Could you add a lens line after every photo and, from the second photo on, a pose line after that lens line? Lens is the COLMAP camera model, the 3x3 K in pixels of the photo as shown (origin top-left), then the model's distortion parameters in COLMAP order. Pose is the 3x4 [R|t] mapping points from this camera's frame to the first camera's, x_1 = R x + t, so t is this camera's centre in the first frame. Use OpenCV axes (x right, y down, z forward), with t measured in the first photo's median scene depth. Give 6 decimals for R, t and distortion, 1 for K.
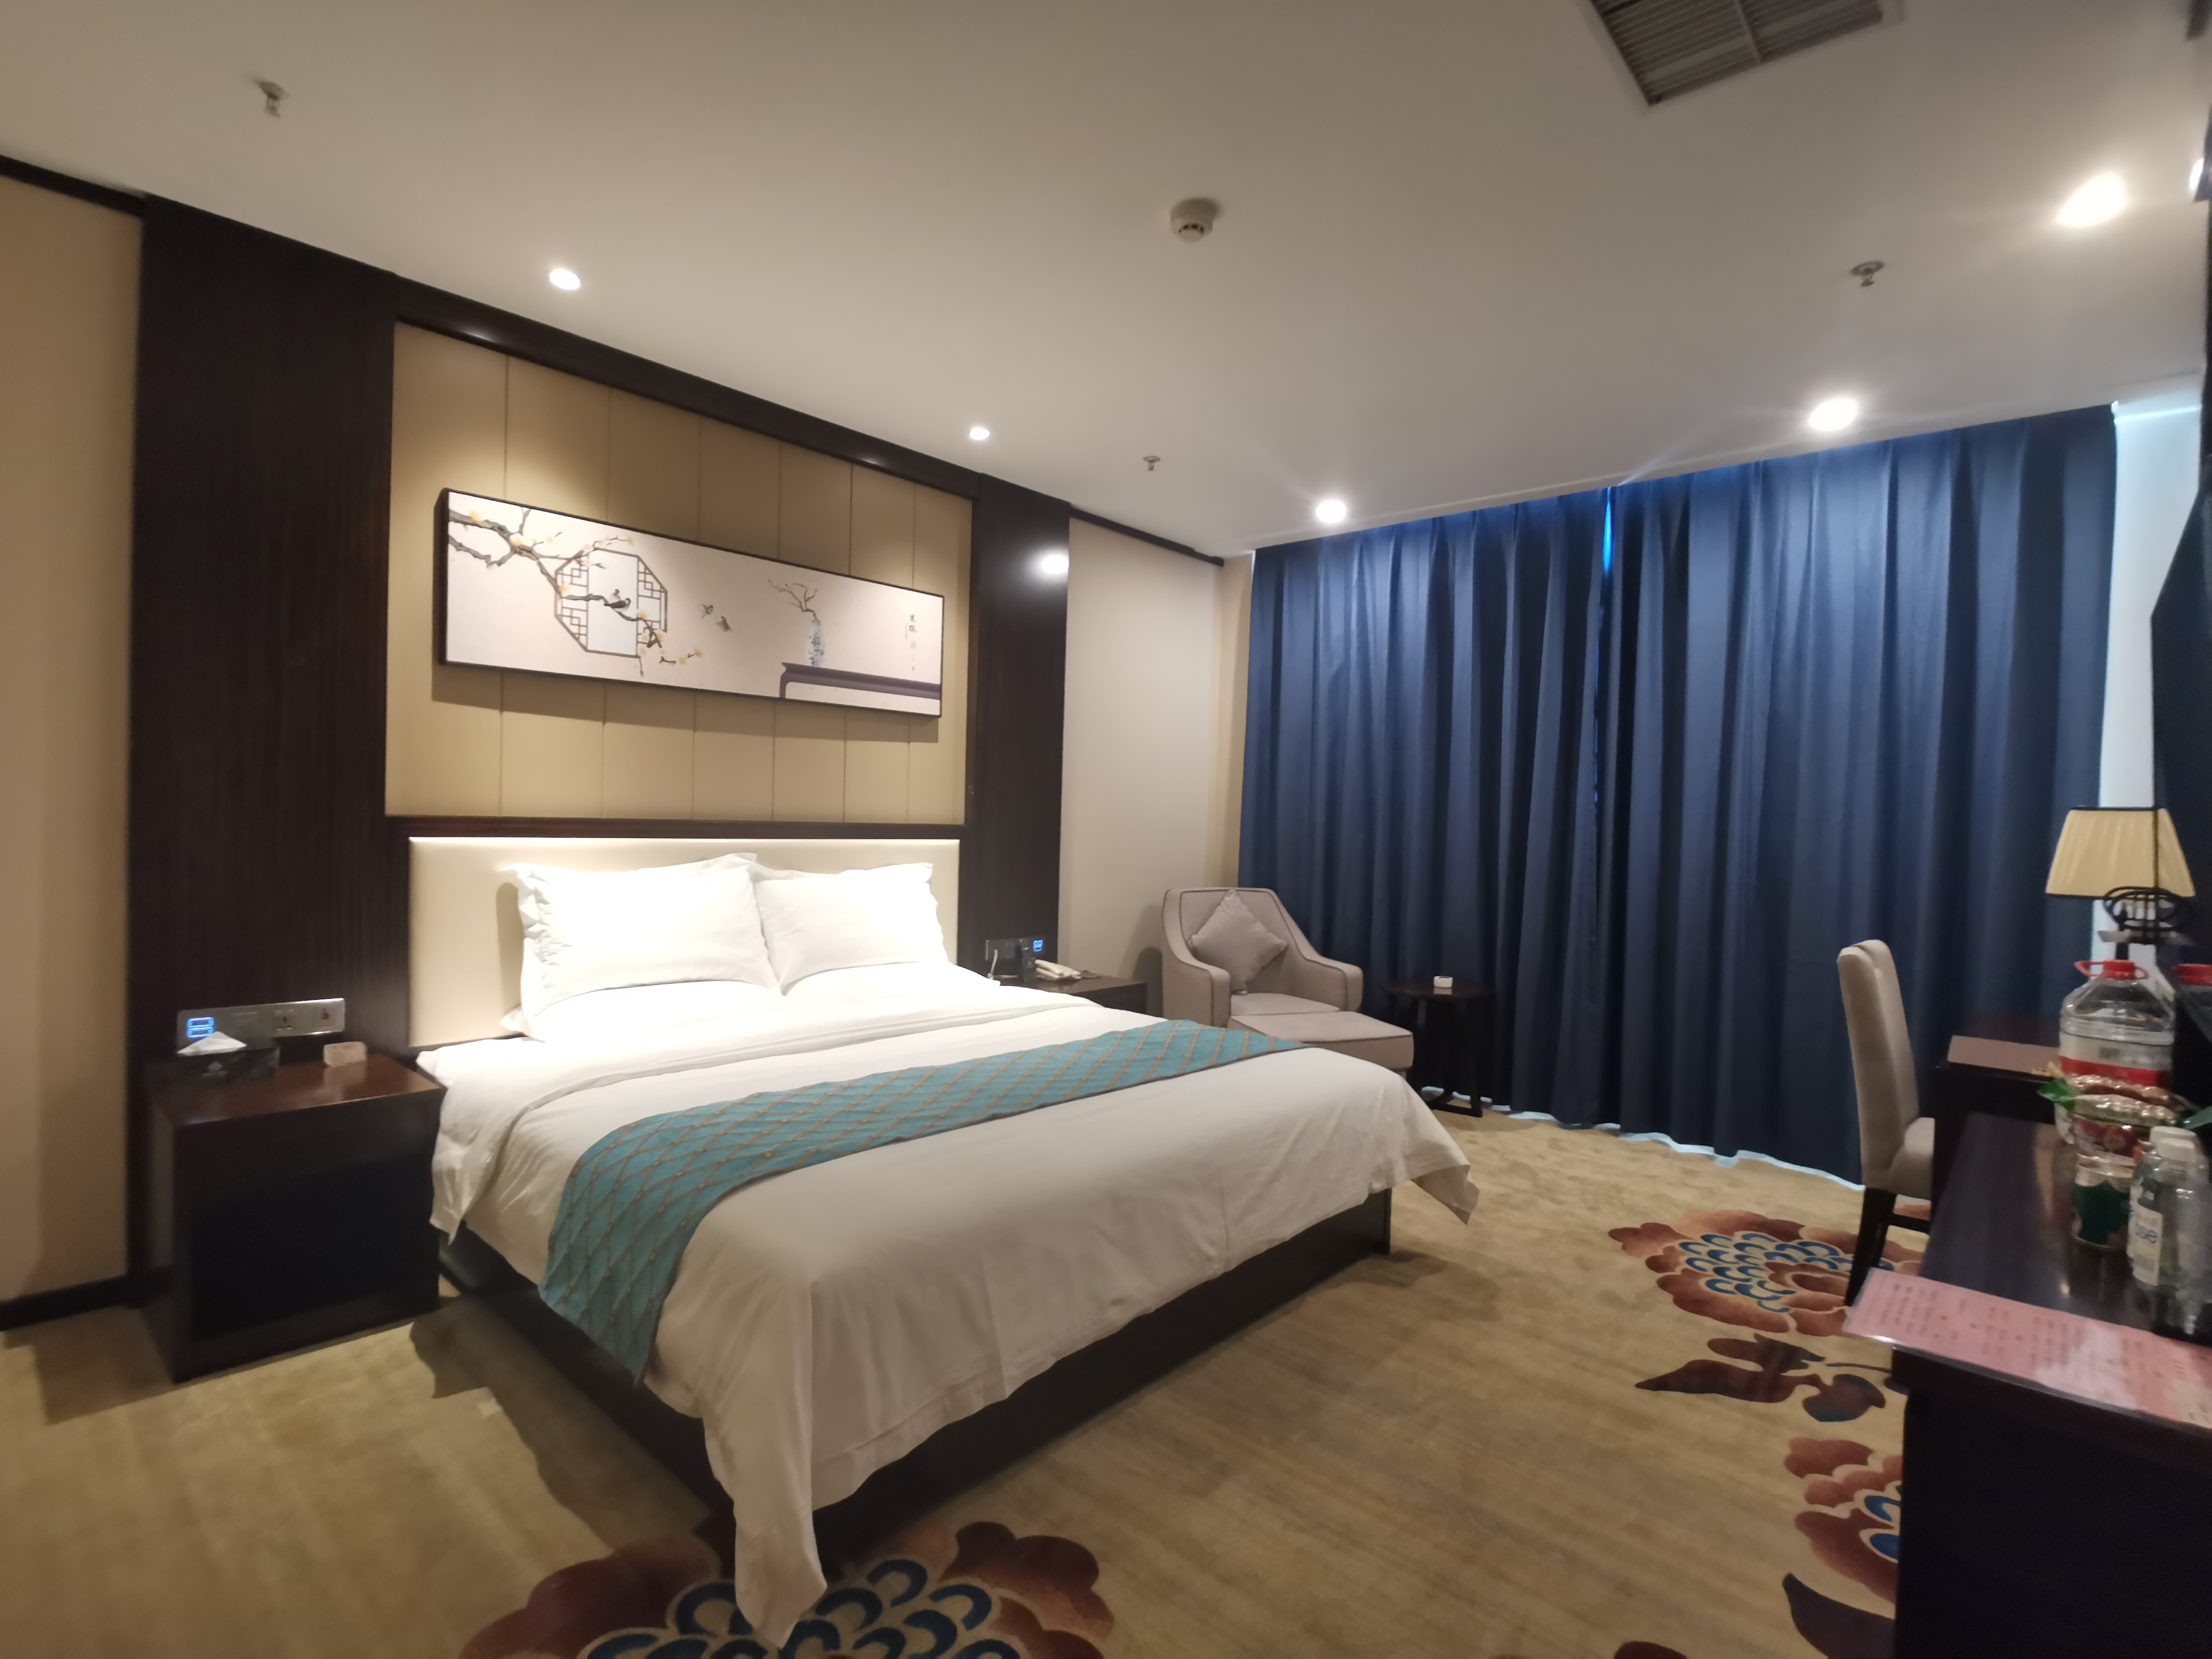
lens RADIAL K [[1079.2, 0, 1114.6], [0, 1079.2, 837.4], [0, 0, 1]] dist [0.003824, -0.014719]
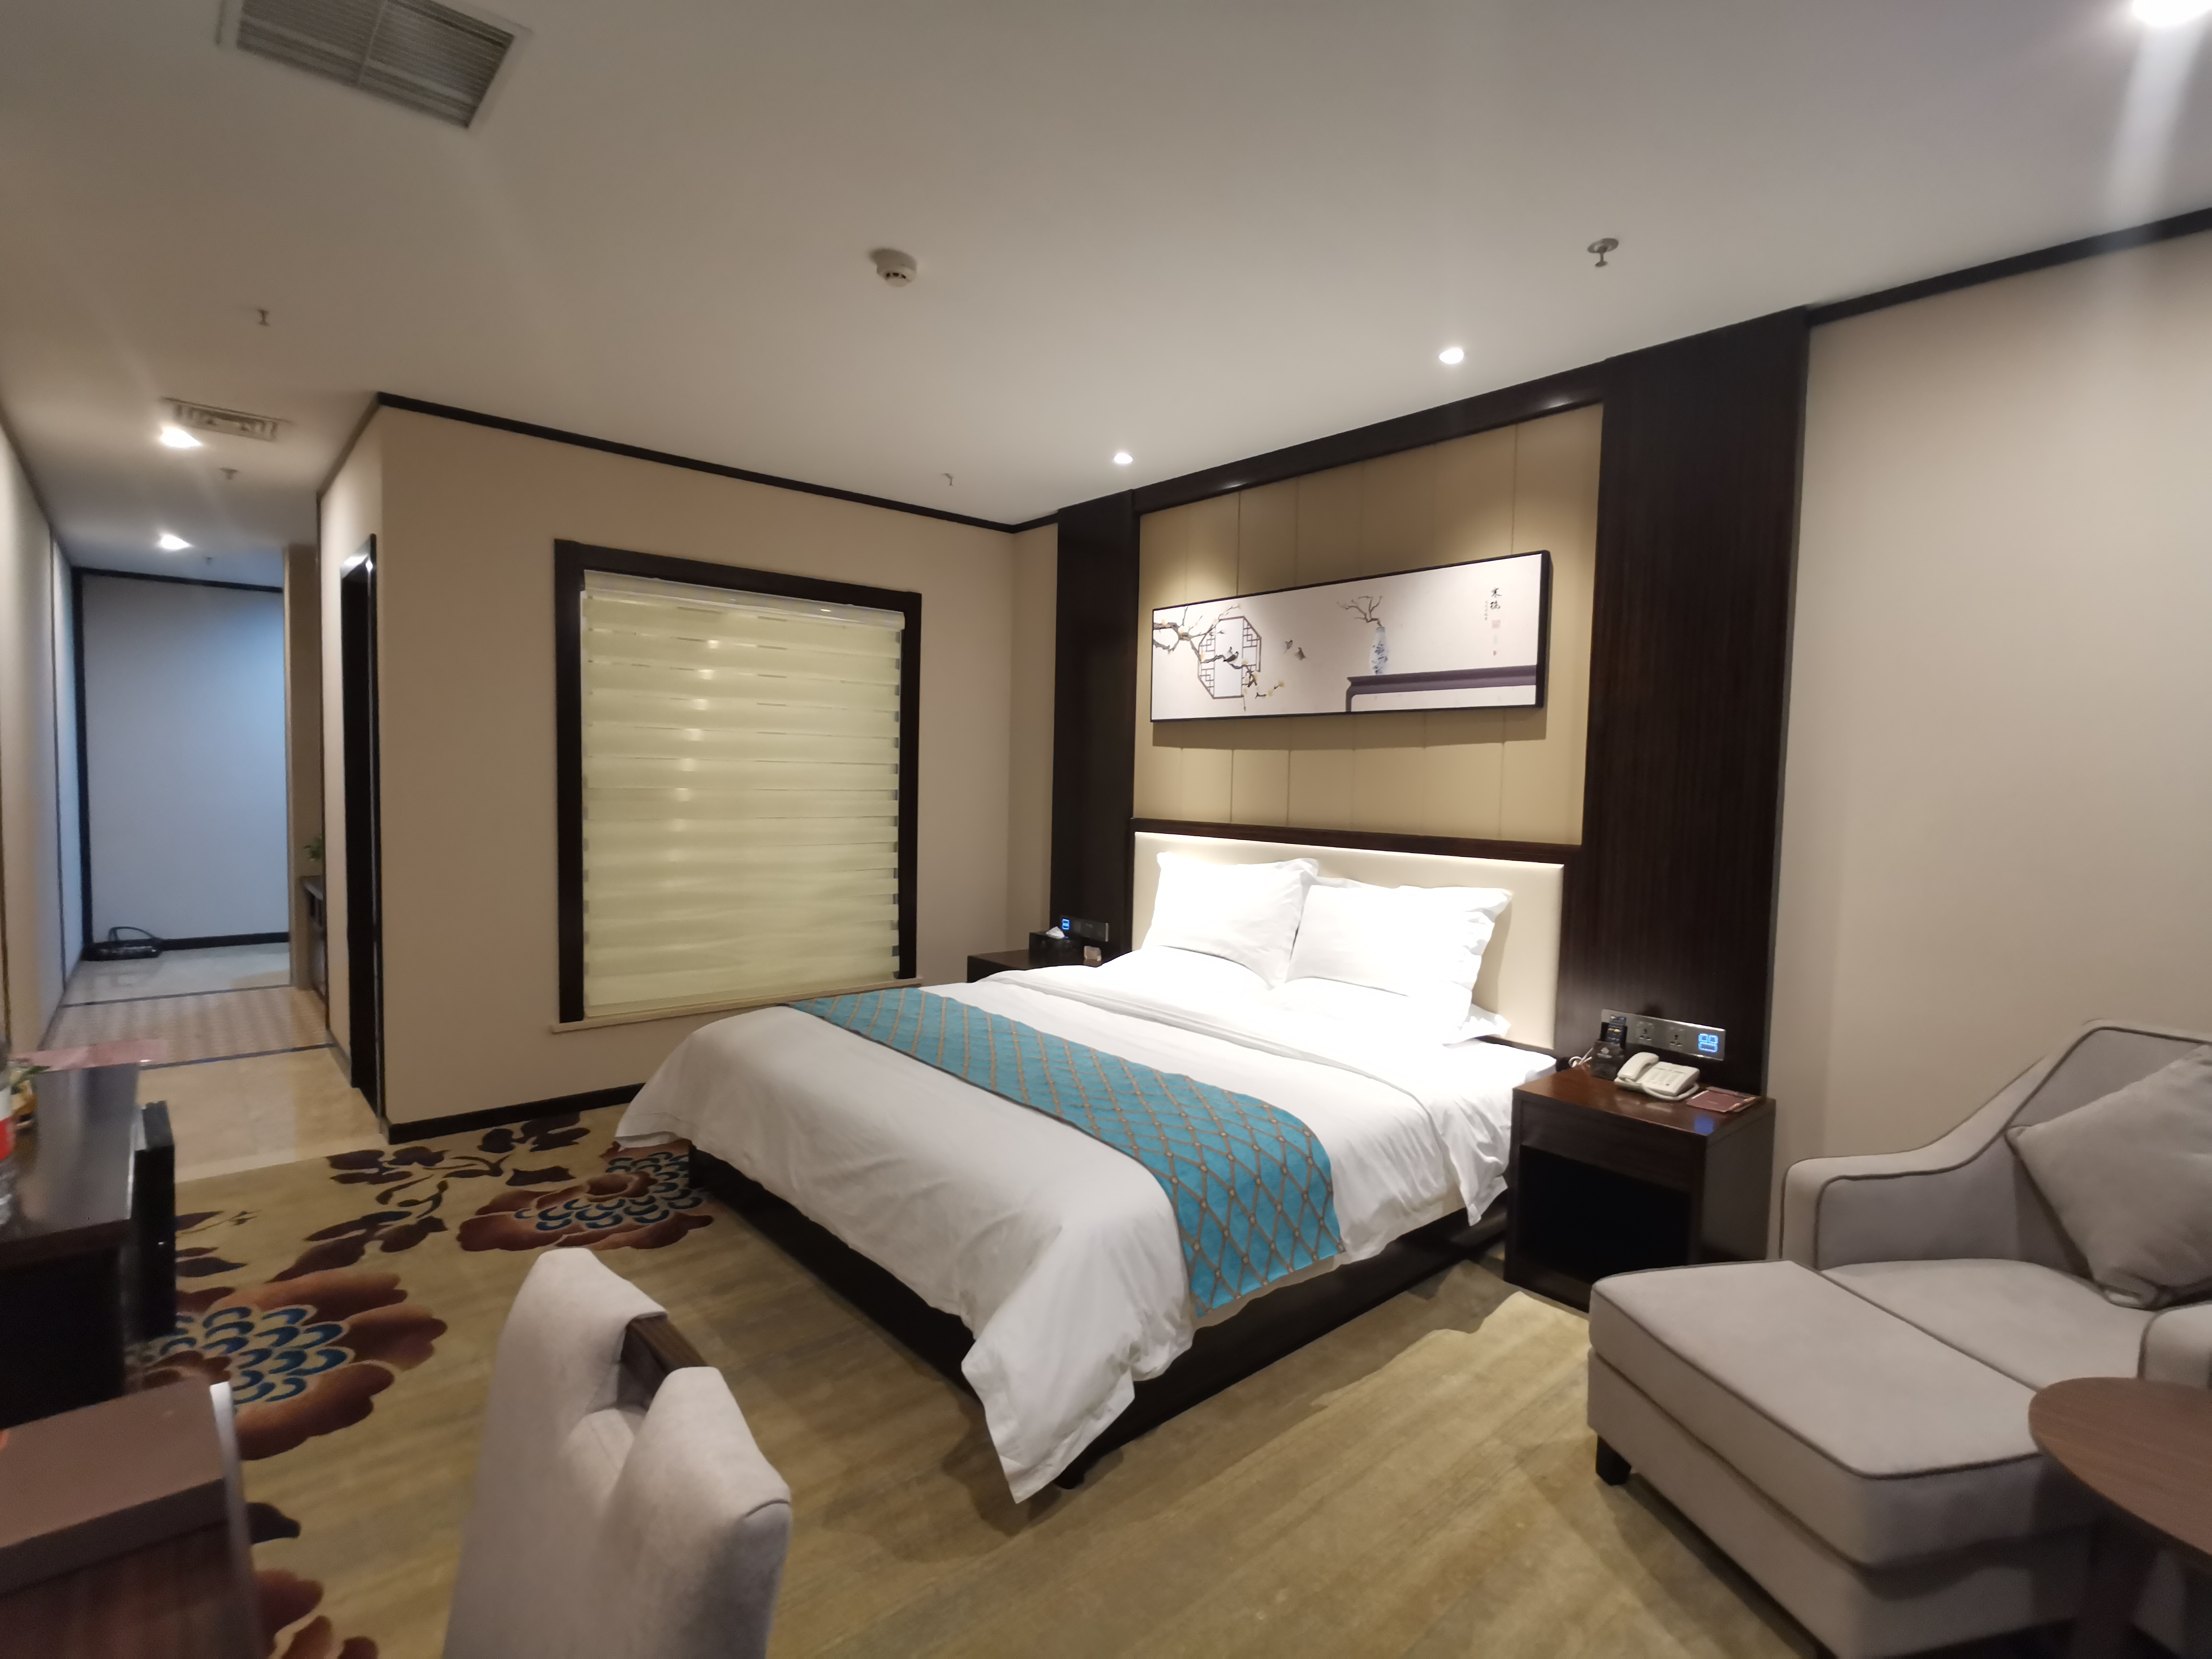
lens RADIAL K [[1079.2, 0, 1114.6], [0, 1079.2, 837.4], [0, 0, 1]] dist [0.003824, -0.014719]
pose [[-0.122856, 0.023296, -0.992151, 0.817170], [-0.045664, 0.998533, 0.029100, -0.031529], [0.991373, 0.048881, -0.121612, 0.992963]]
